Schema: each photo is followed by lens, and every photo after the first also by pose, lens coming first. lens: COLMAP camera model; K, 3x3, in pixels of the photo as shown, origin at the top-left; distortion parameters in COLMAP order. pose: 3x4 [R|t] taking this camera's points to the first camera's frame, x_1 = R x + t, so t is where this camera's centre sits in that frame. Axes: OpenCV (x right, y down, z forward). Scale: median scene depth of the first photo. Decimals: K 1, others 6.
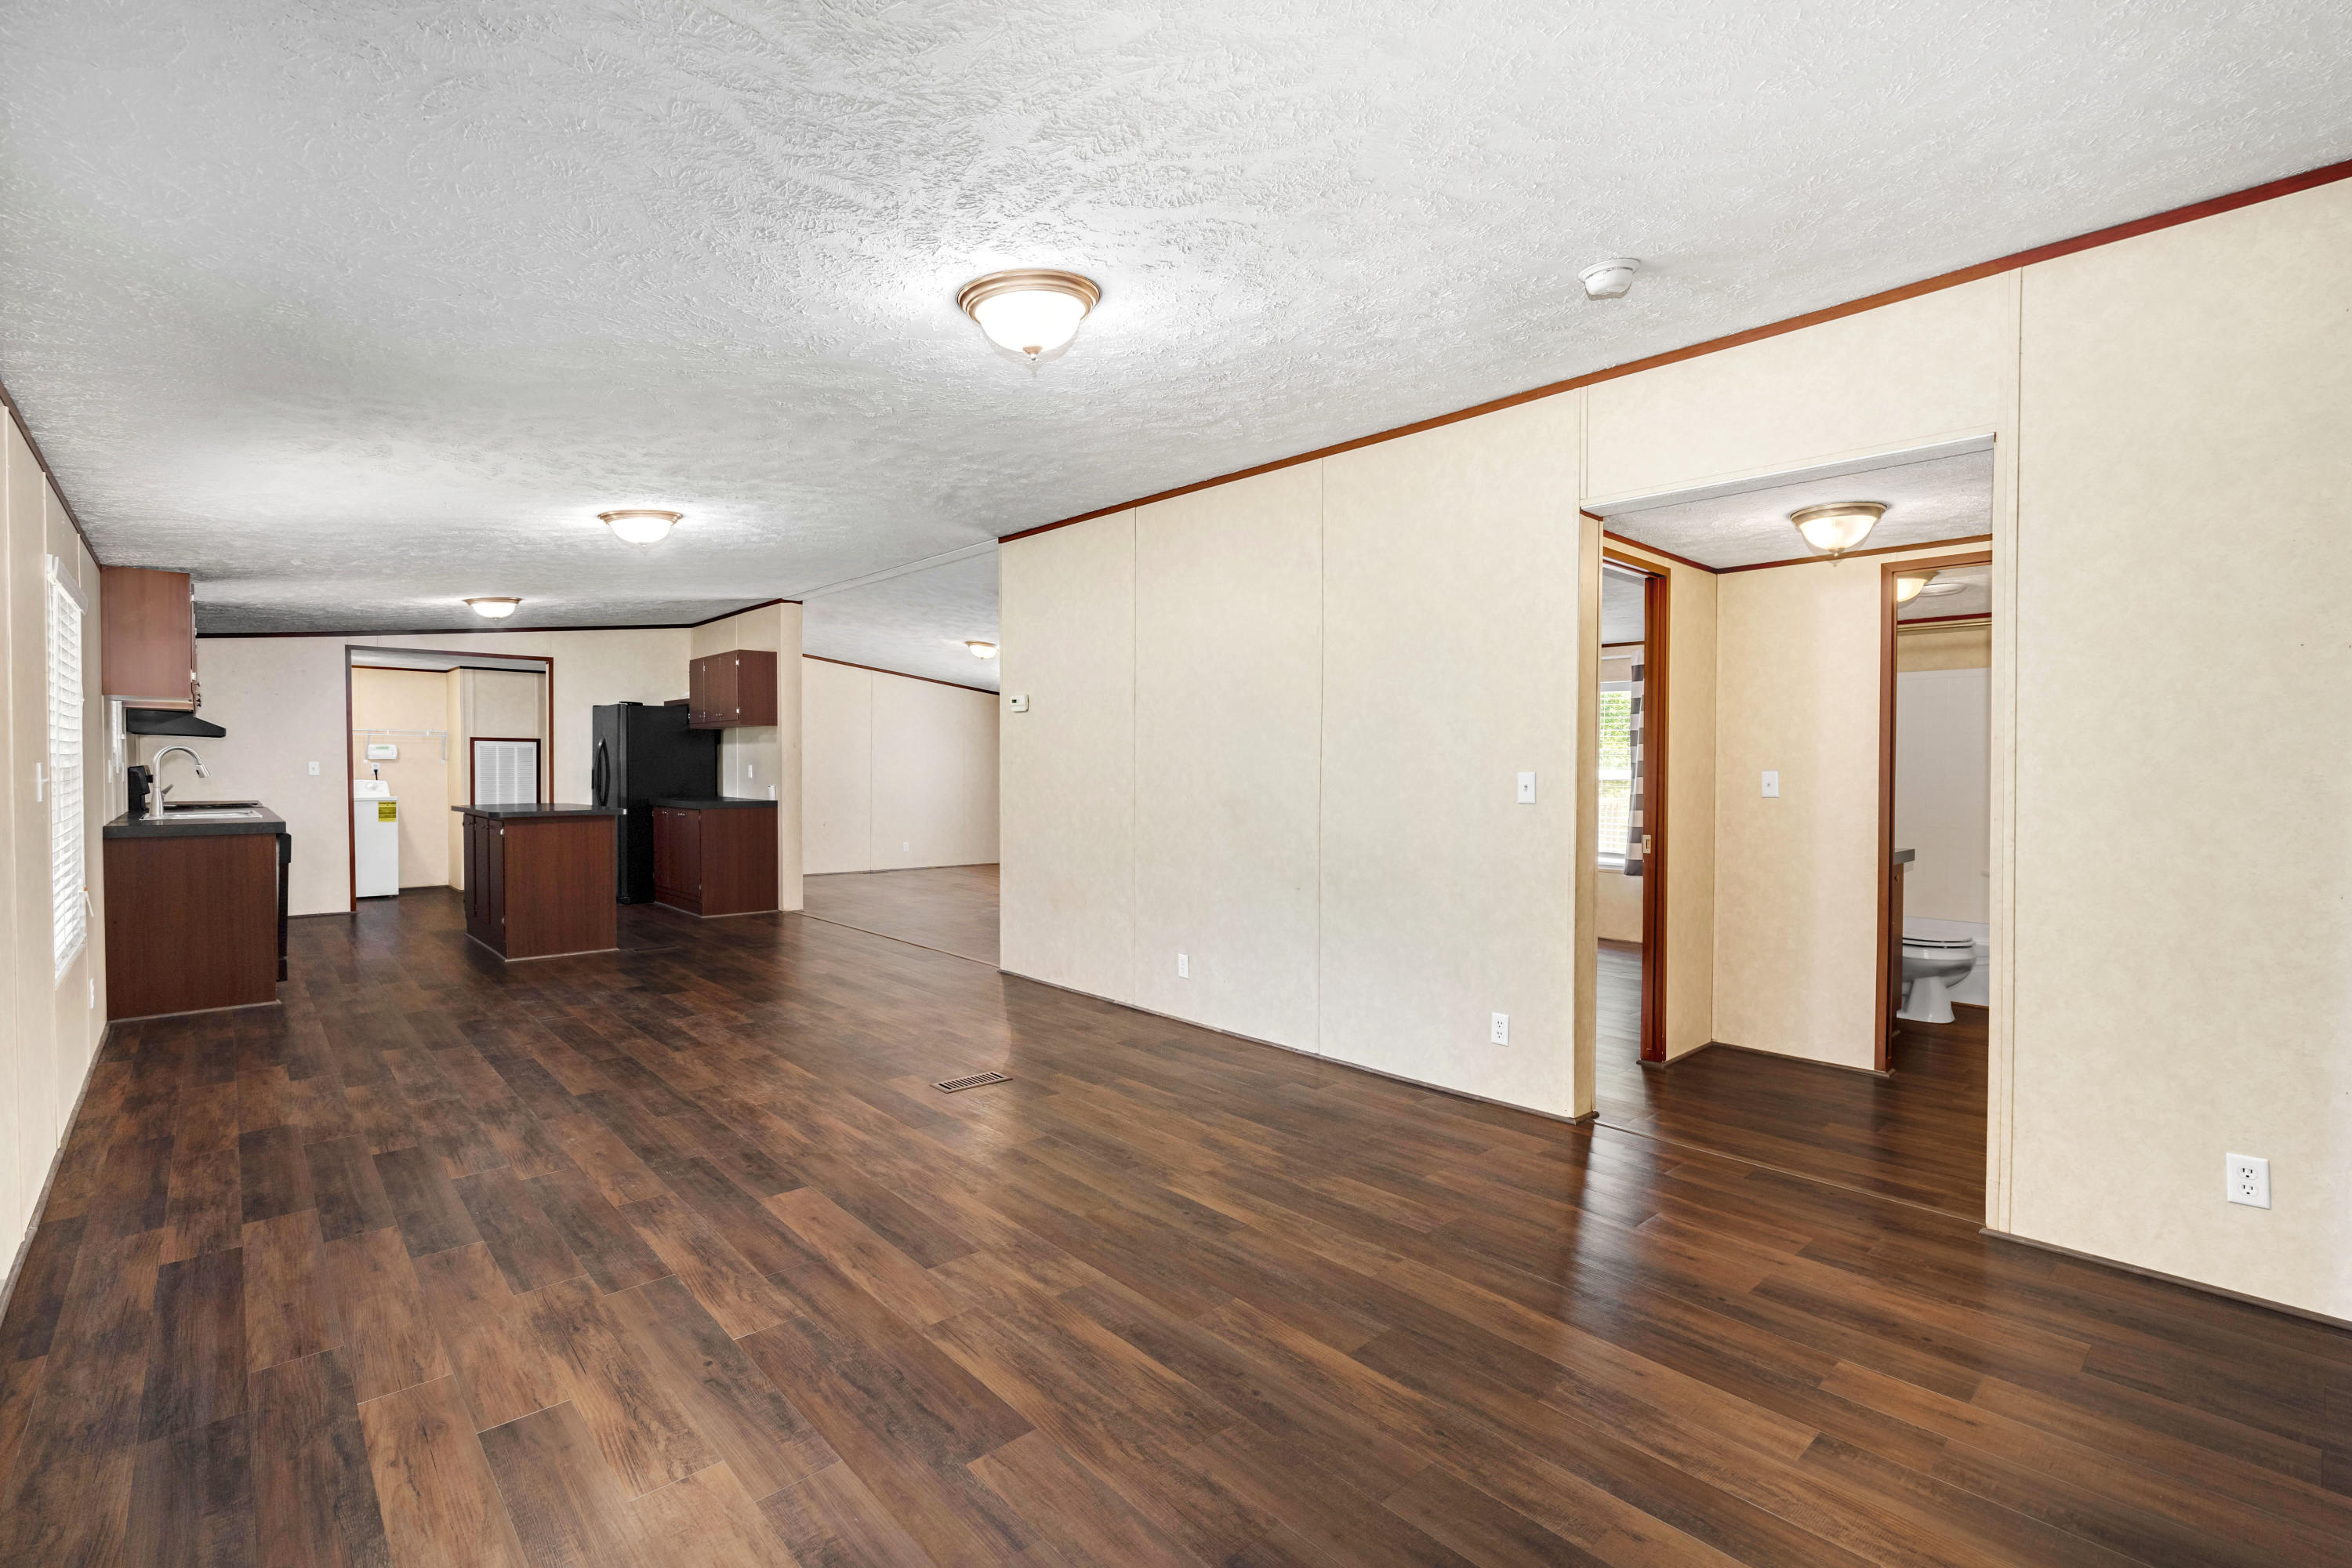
lens RADIAL K [[1058.7, 0, 1176.7], [0, 1058.7, 795.1], [0, 0, 1]] dist [0.037099, 0.001826]
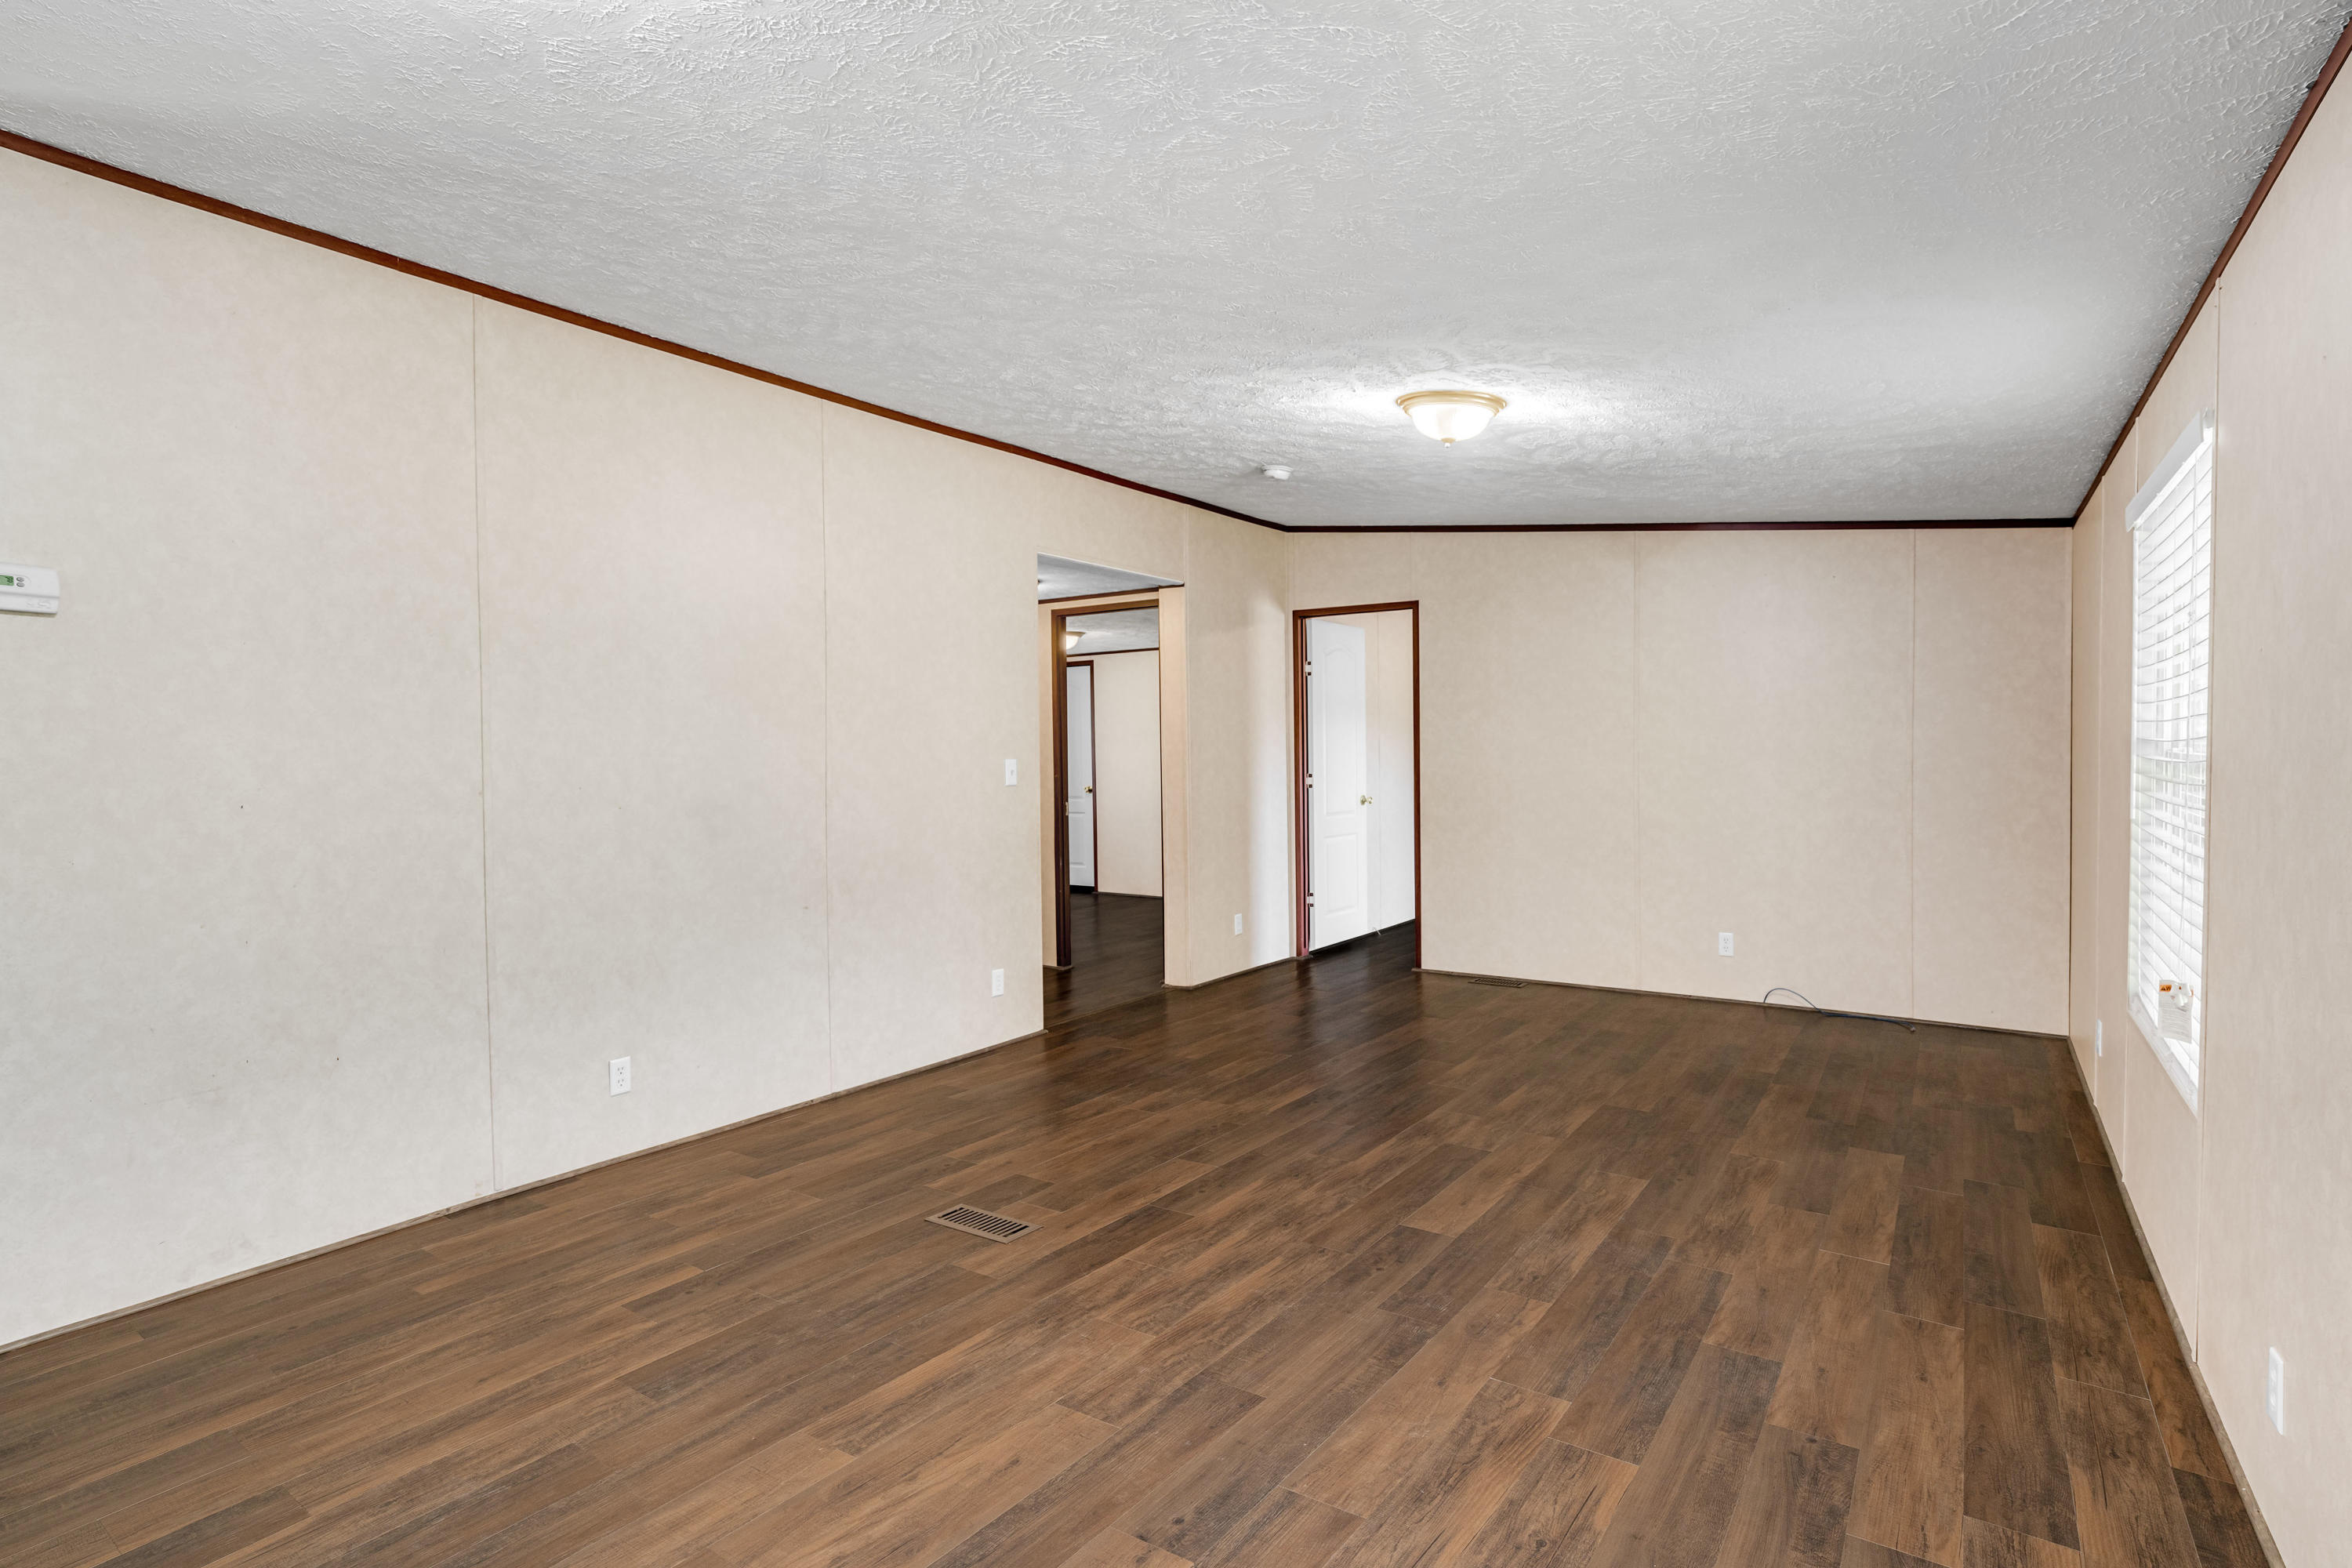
lens RADIAL K [[1058.7, 0, 1176.7], [0, 1058.7, 767.4], [0, 0, 1]] dist [0.037099, 0.001826]
pose [[-0.208011, -0.001744, 0.978125, -1.386122], [0.011682, 0.999923, 0.004268, -0.043263], [-0.978057, 0.012314, -0.207974, 1.579353]]
